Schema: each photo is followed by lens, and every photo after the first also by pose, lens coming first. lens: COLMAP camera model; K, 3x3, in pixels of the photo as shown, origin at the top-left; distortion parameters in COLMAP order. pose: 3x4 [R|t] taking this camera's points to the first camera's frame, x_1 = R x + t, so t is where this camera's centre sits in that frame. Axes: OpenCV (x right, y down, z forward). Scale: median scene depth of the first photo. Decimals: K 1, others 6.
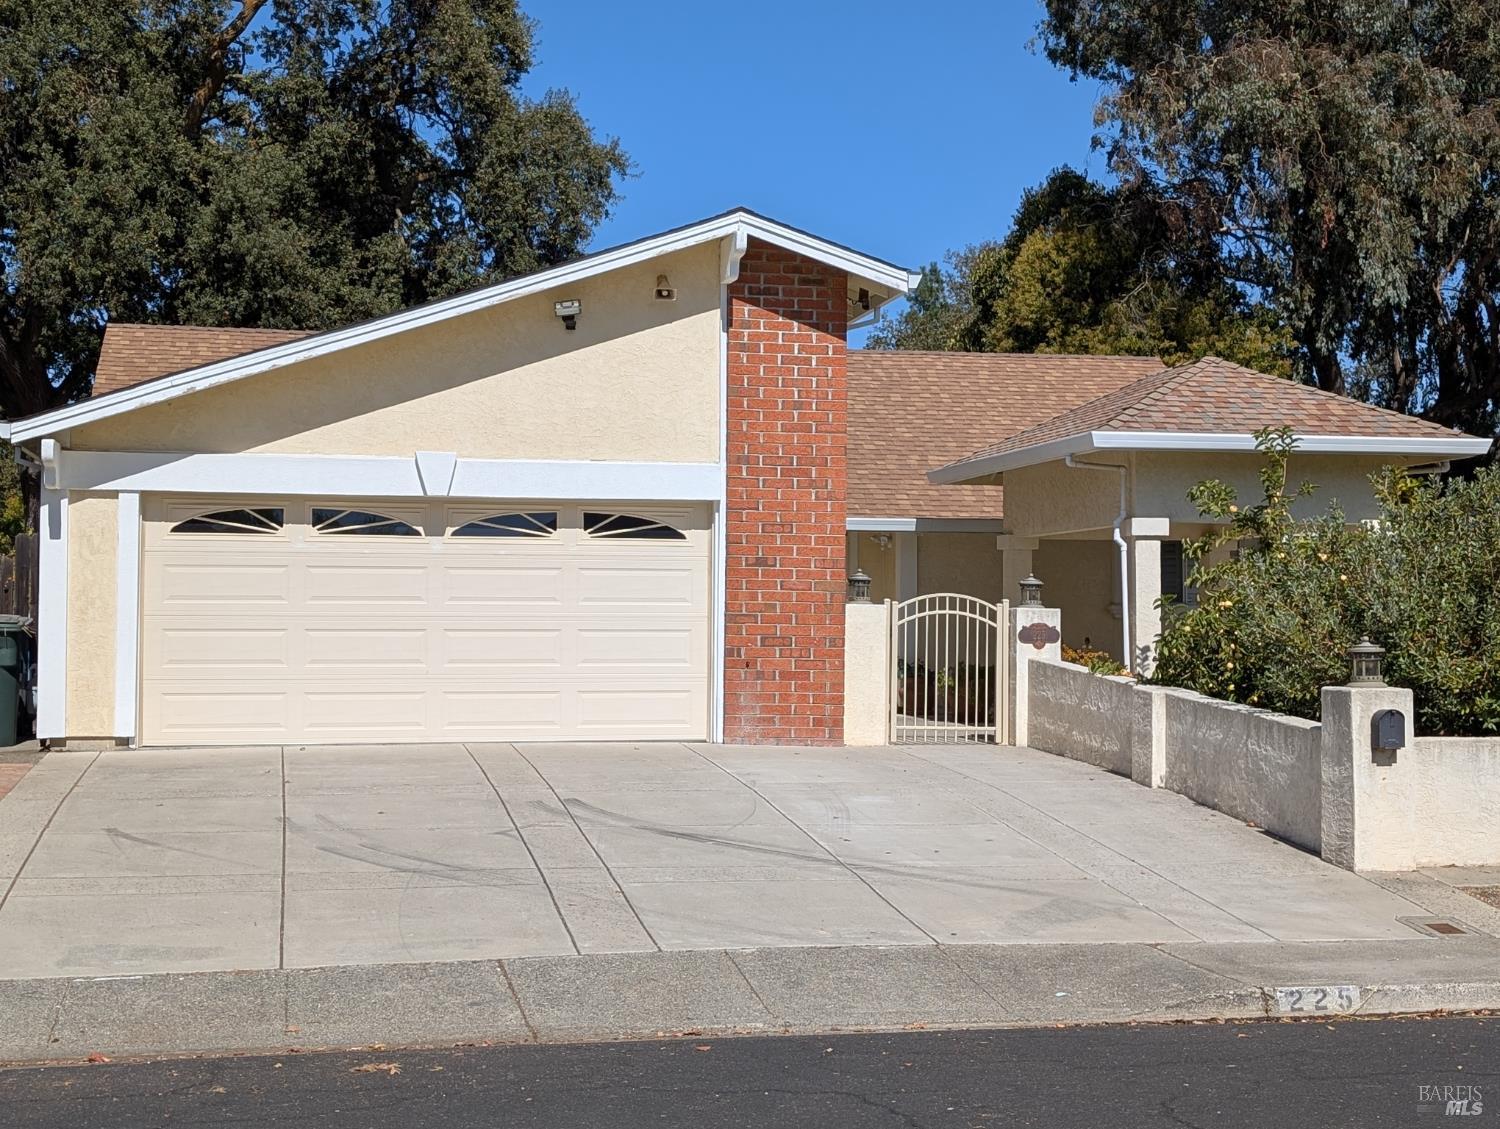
lens RADIAL K [[2159.3, 0, 750.0], [0, 2159.3, 564.5], [0, 0, 1]] dist [0.272708, -1.200814]
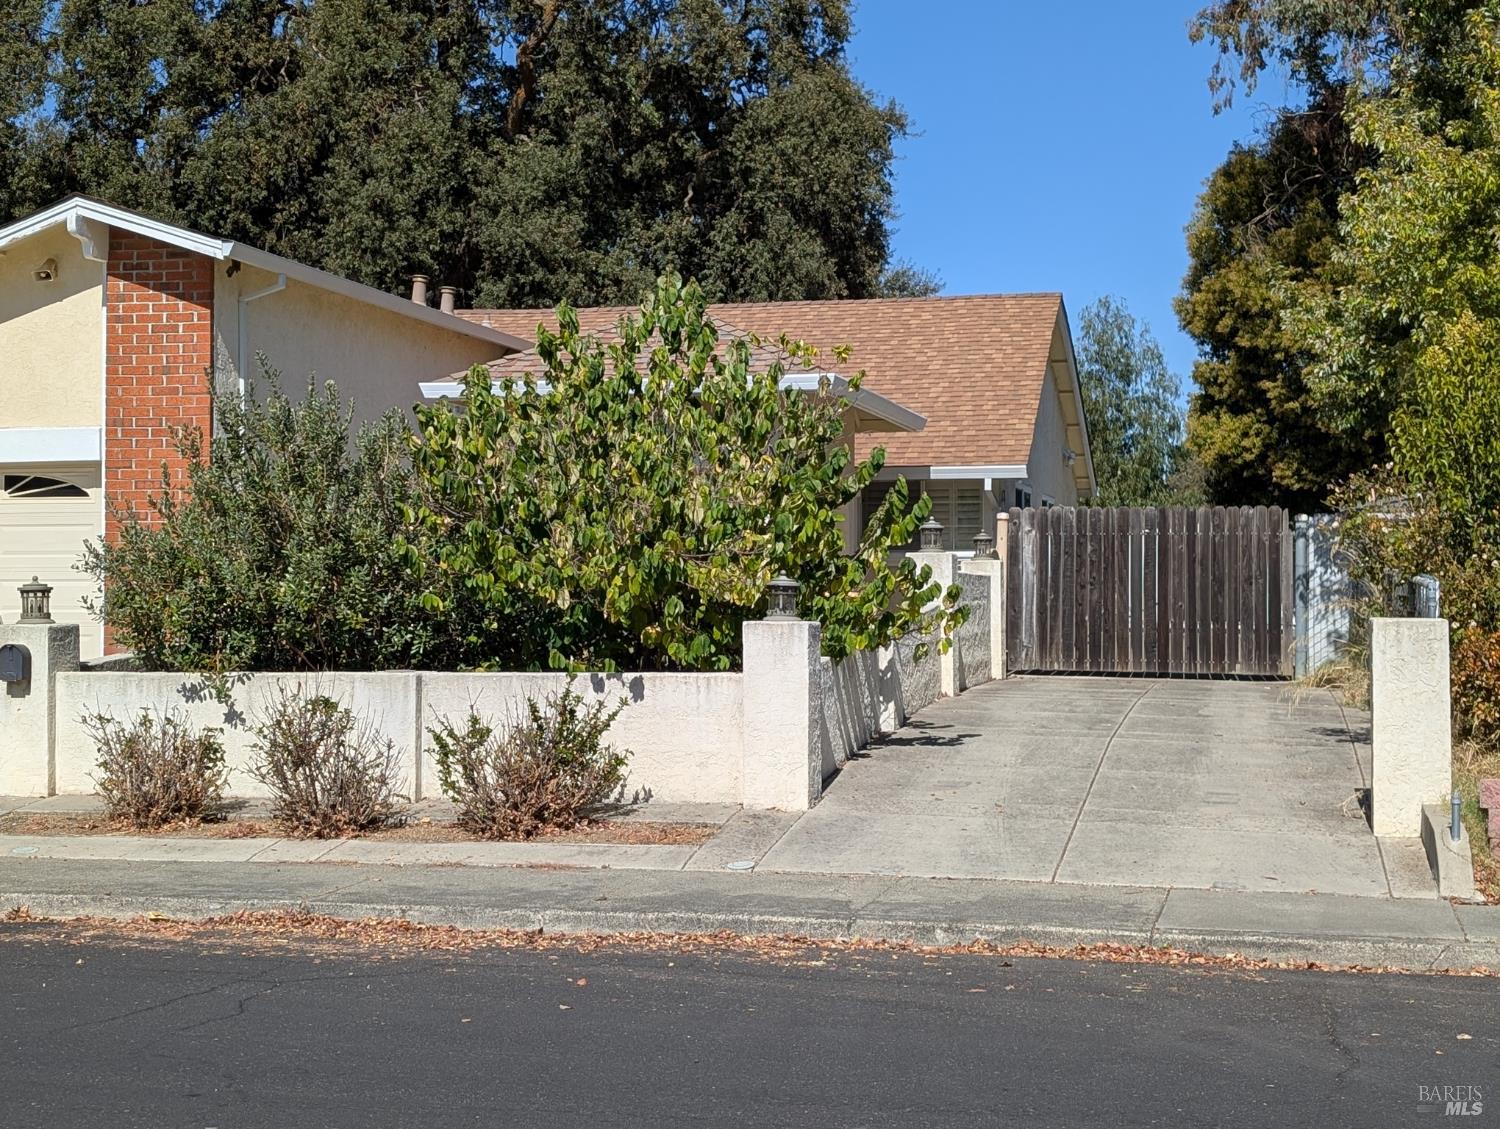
lens RADIAL K [[2159.3, 0, 750.0], [0, 2159.3, 564.5], [0, 0, 1]] dist [0.272708, -1.200814]
pose [[0.909419, -0.009532, -0.415771, 0.720767], [0.016807, 0.999763, 0.013842, 0.012700], [0.415541, -0.019576, 0.909364, 0.123271]]
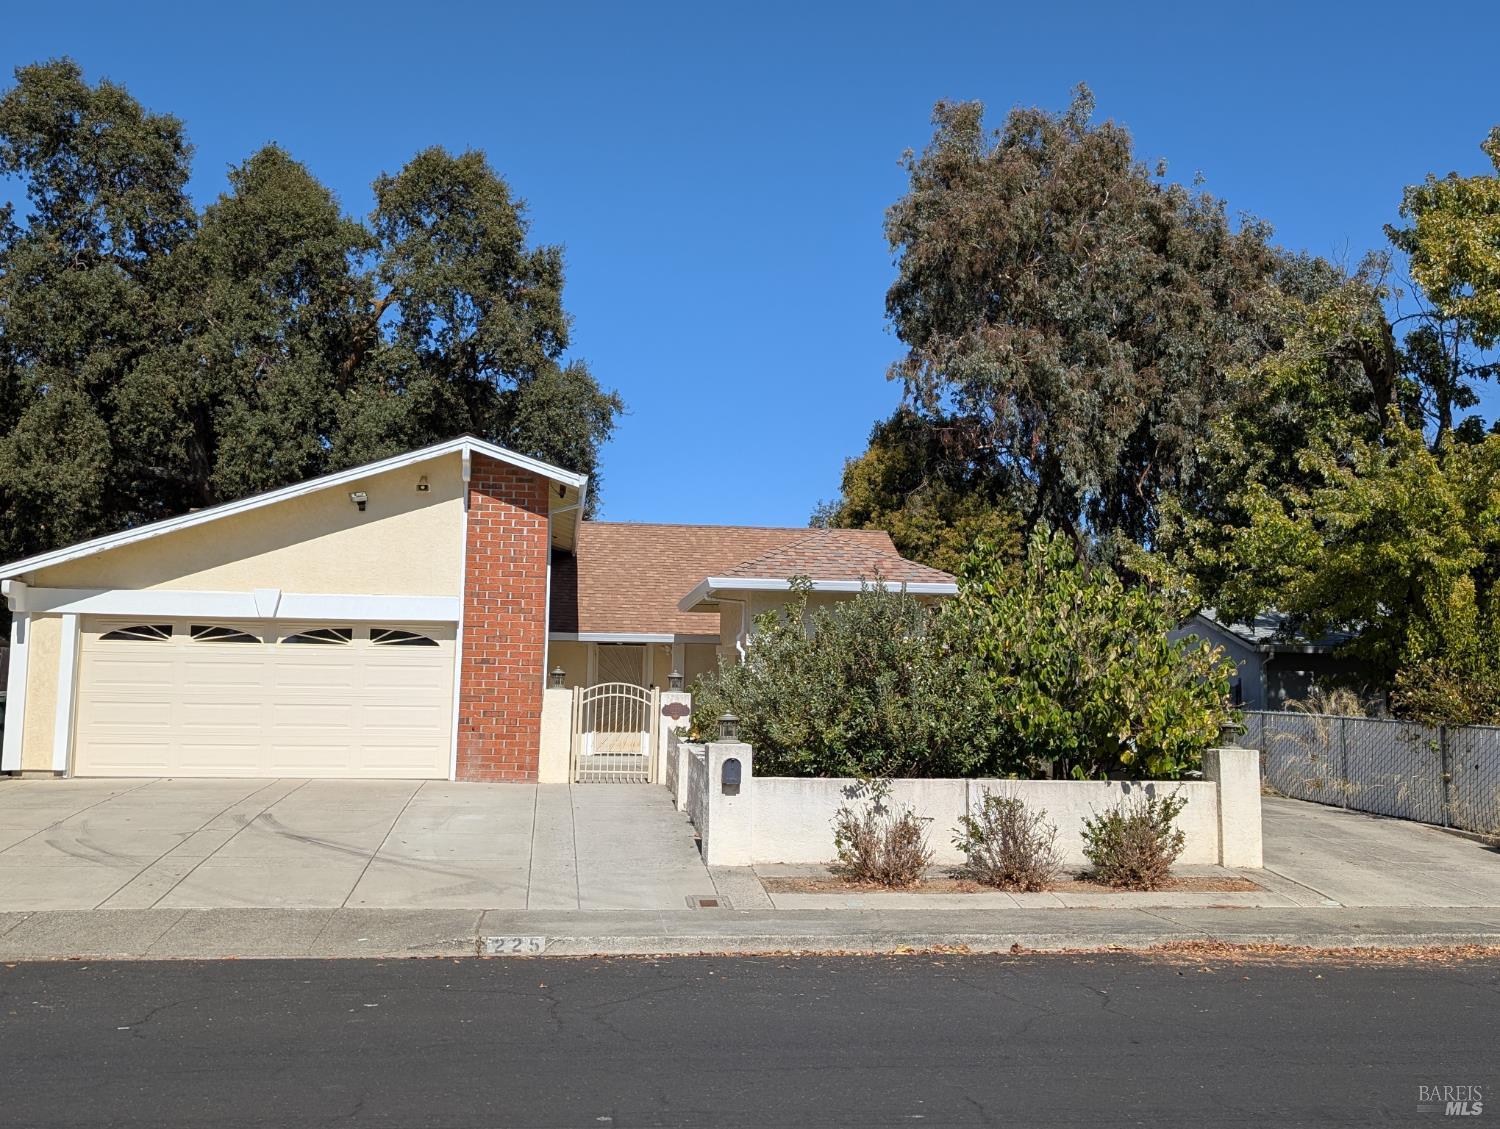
lens RADIAL K [[1441.1, 0, 750.0], [0, 1441.1, 564.5], [0, 0, 1]] dist [0.164298, -0.441552]
pose [[0.997274, 0.003421, -0.073706, 0.259338], [-0.008689, 0.997419, -0.071269, 0.001938], [0.073272, 0.071715, 0.994730, -0.011988]]
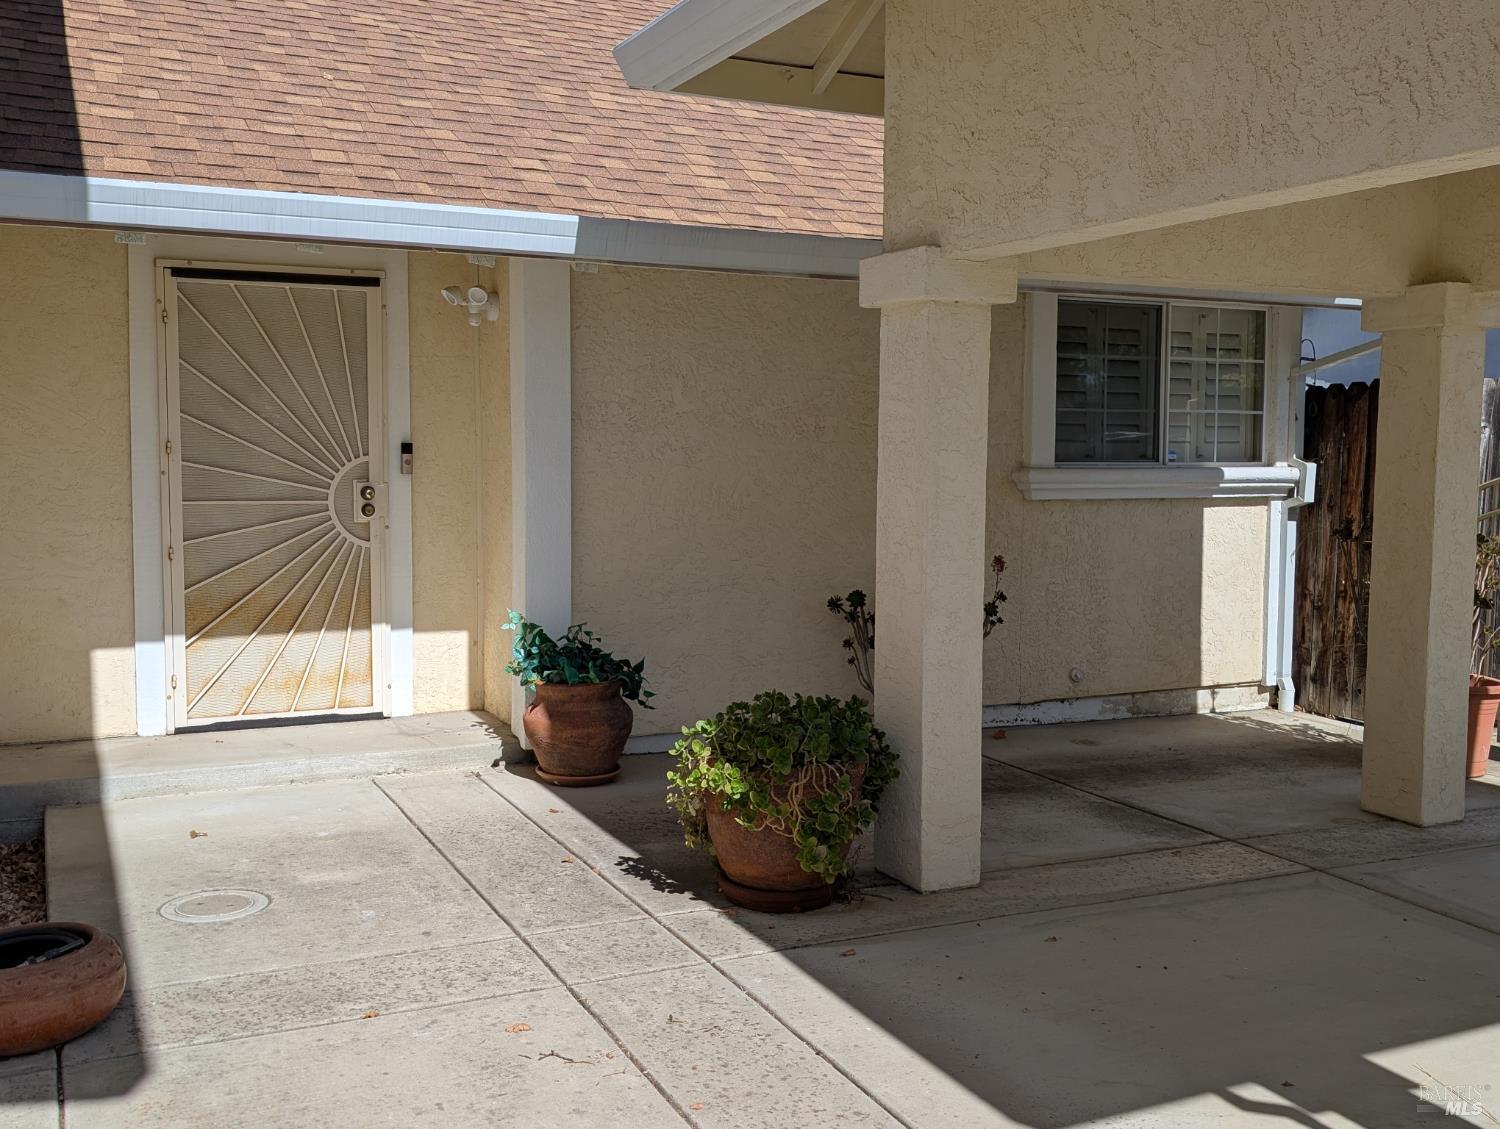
lens RADIAL K [[1444.6, 0, 750.0], [0, 1444.6, 564.5], [0, 0, 1]] dist [0.009097, 0.031441]
pose [[0.969999, -0.016827, 0.242526, 0.061443], [-0.011199, 0.993450, 0.113721, 0.007346], [-0.242851, -0.113025, 0.963457, 0.987448]]
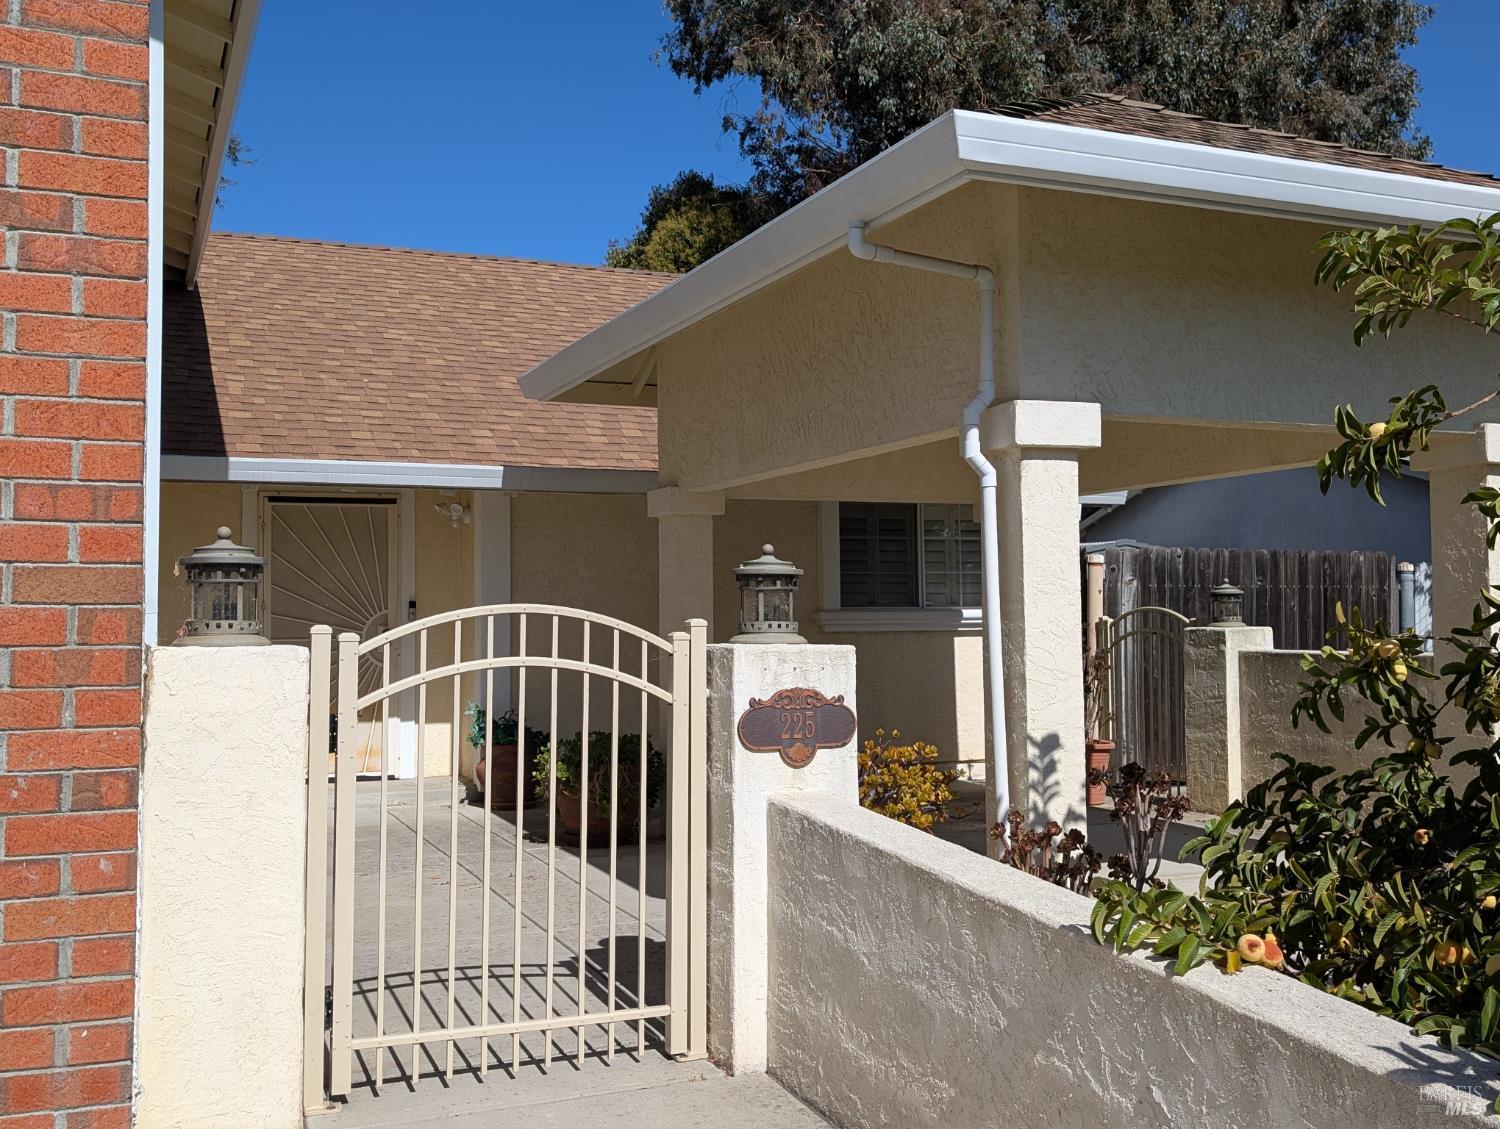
lens RADIAL K [[1441.1, 0, 750.0], [0, 1441.1, 564.5], [0, 0, 1]] dist [0.164298, -0.441552]
pose [[0.979794, -0.005745, 0.199925, 0.081400], [0.006973, 0.999961, -0.005439, 0.008790], [-0.199886, 0.006723, 0.979796, 0.781871]]
